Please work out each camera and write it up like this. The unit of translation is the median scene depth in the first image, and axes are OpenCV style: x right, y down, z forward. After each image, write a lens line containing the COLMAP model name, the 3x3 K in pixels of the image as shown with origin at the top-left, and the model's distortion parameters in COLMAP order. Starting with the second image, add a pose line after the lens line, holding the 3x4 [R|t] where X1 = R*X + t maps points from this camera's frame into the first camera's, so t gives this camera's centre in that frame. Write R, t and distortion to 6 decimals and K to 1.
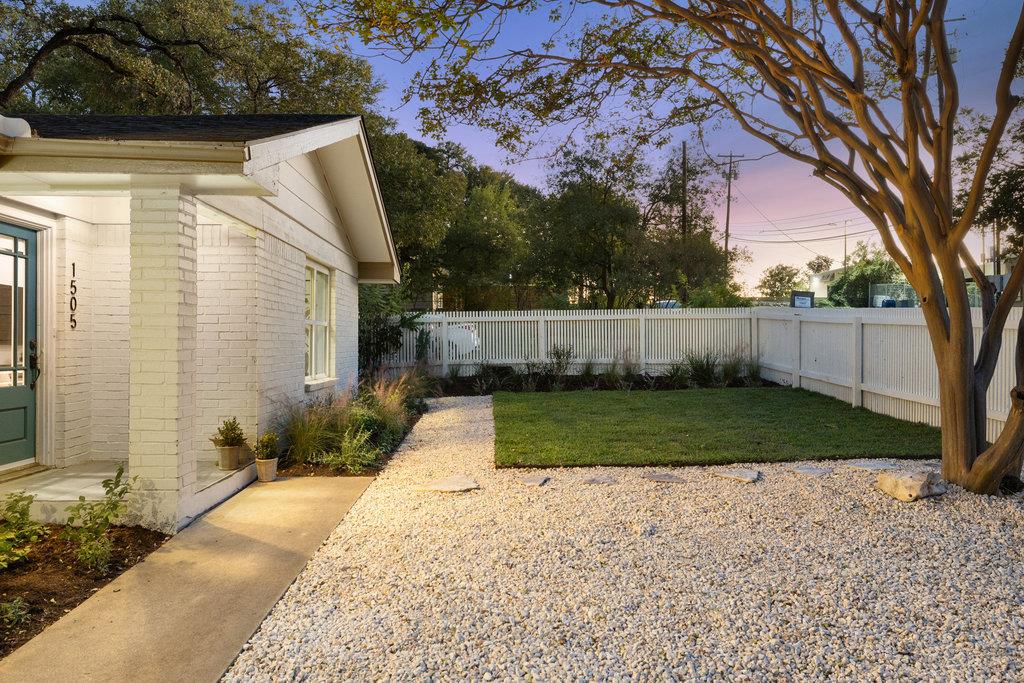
lens RADIAL K [[779.8, 0, 512.0], [0, 779.8, 341.5], [0, 0, 1]] dist [-0.000007, 0.000346]
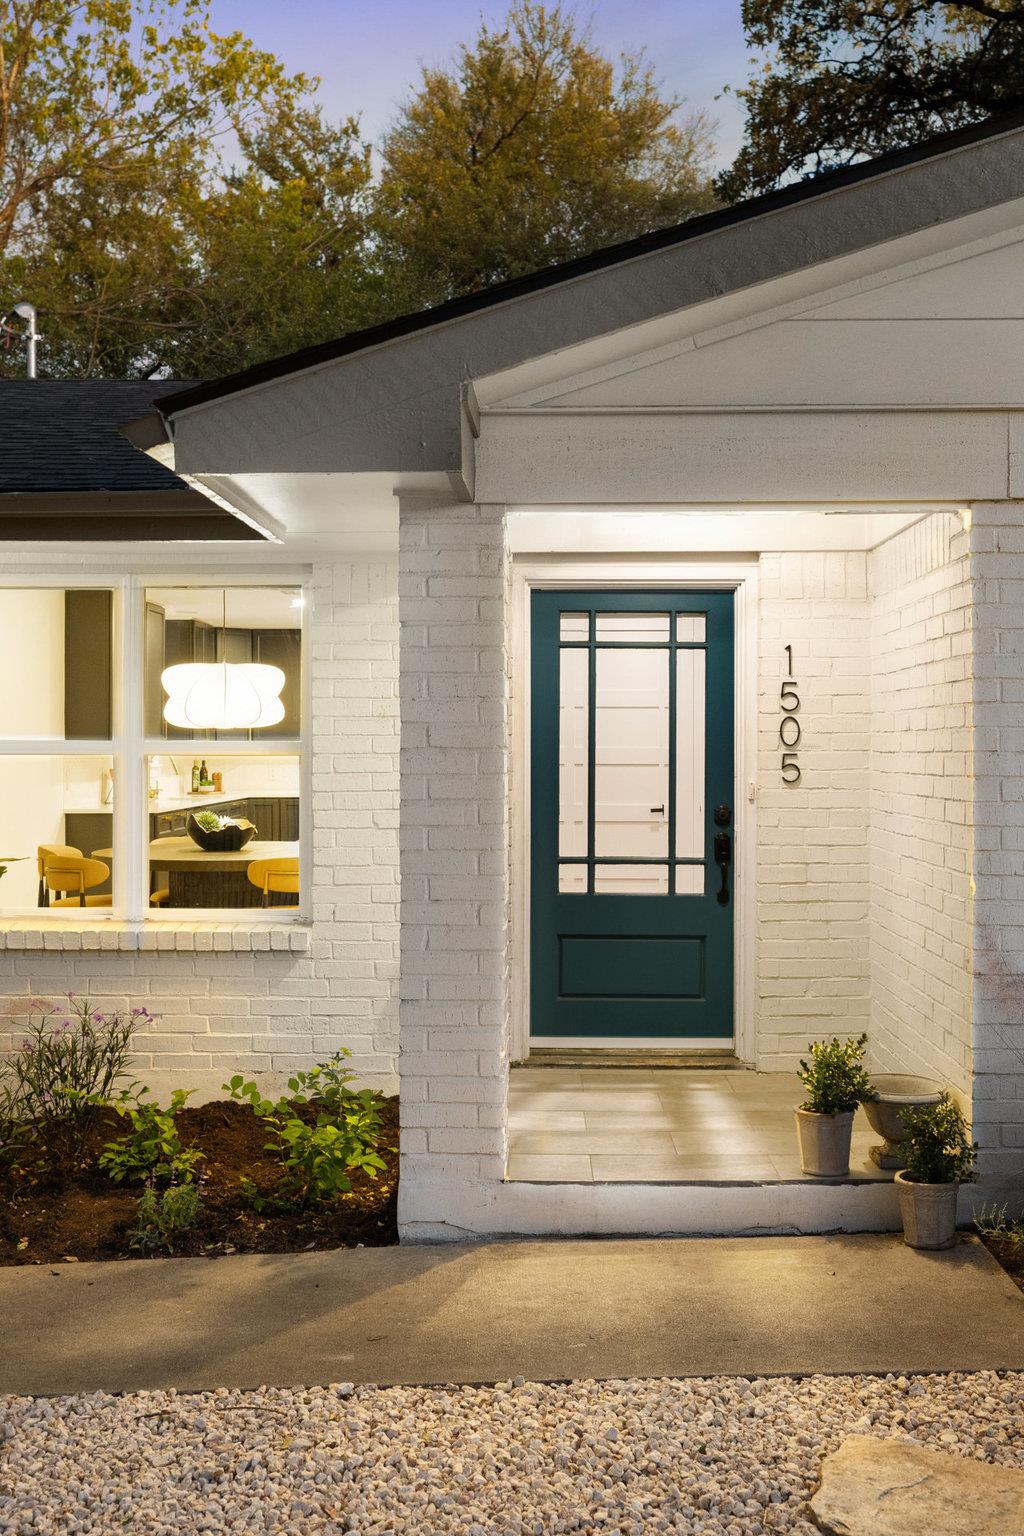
lens RADIAL K [[1525.2, 0, 512.0], [0, 1525.2, 768.0], [0, 0, 1]] dist [-0.001531, 0.000374]
pose [[-0.064019, 0.015886, -0.997822, 0.399672], [0.012141, 0.999812, 0.015139, -0.045799], [0.997875, -0.011145, -0.064200, 0.953168]]
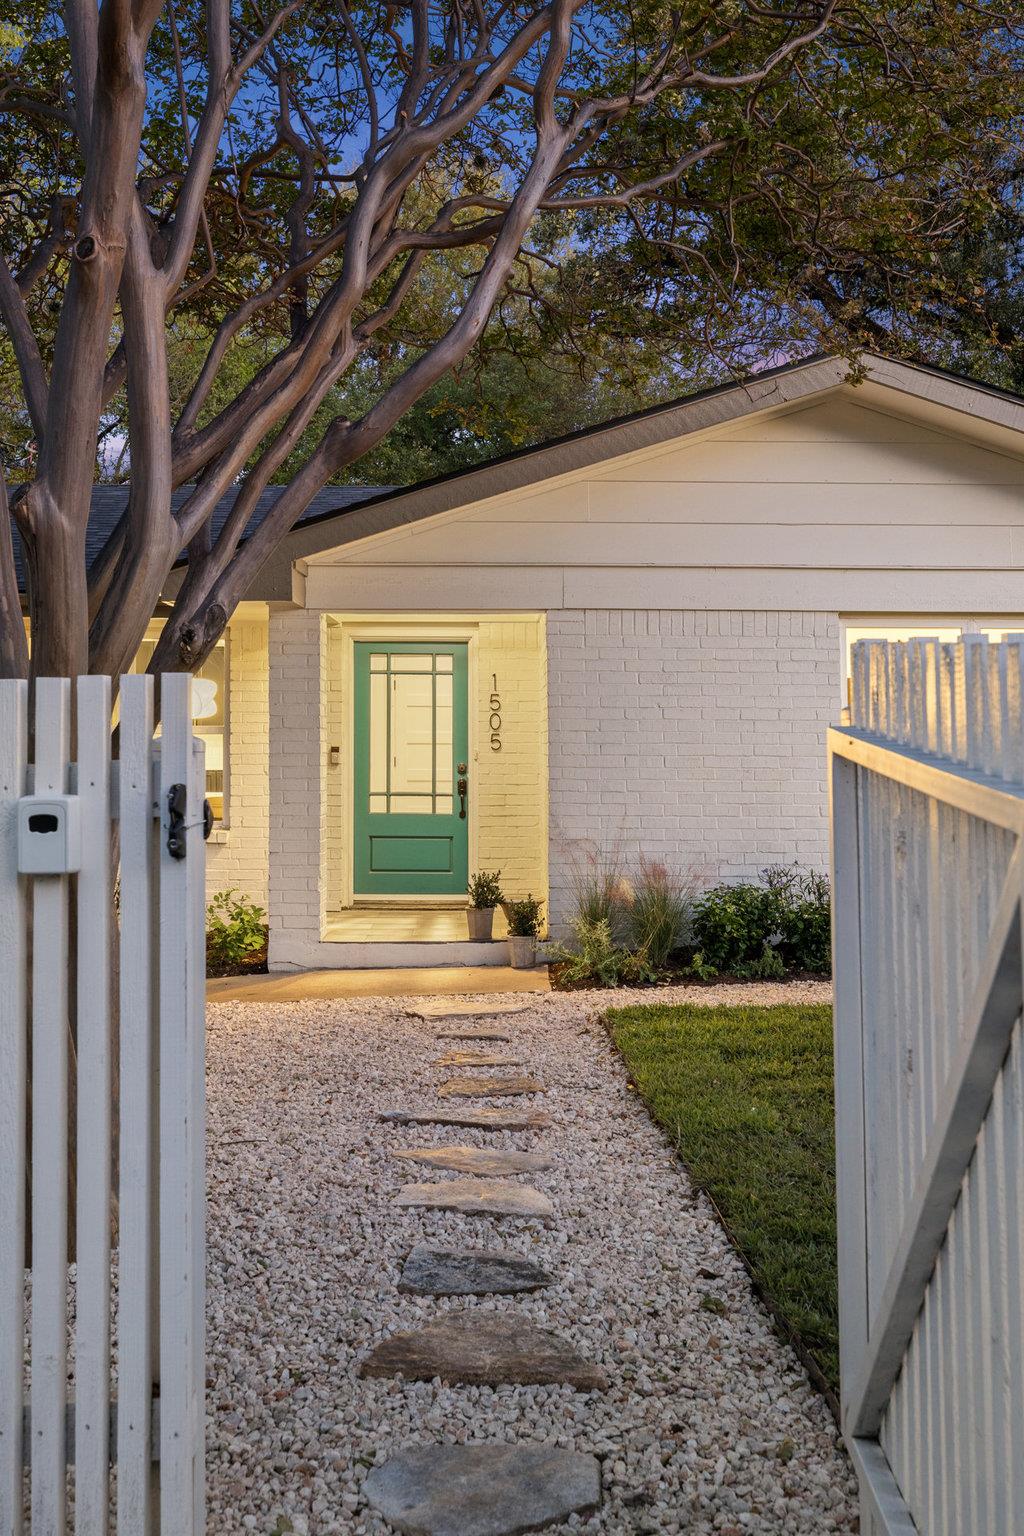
lens RADIAL K [[1525.2, 0, 512.0], [0, 1525.2, 768.0], [0, 0, 1]] dist [-0.001531, 0.000374]
pose [[-0.026101, 0.019012, -0.999479, 1.186883], [0.009337, 0.999780, 0.018774, -0.031123], [0.999616, -0.008842, -0.026272, 1.135981]]
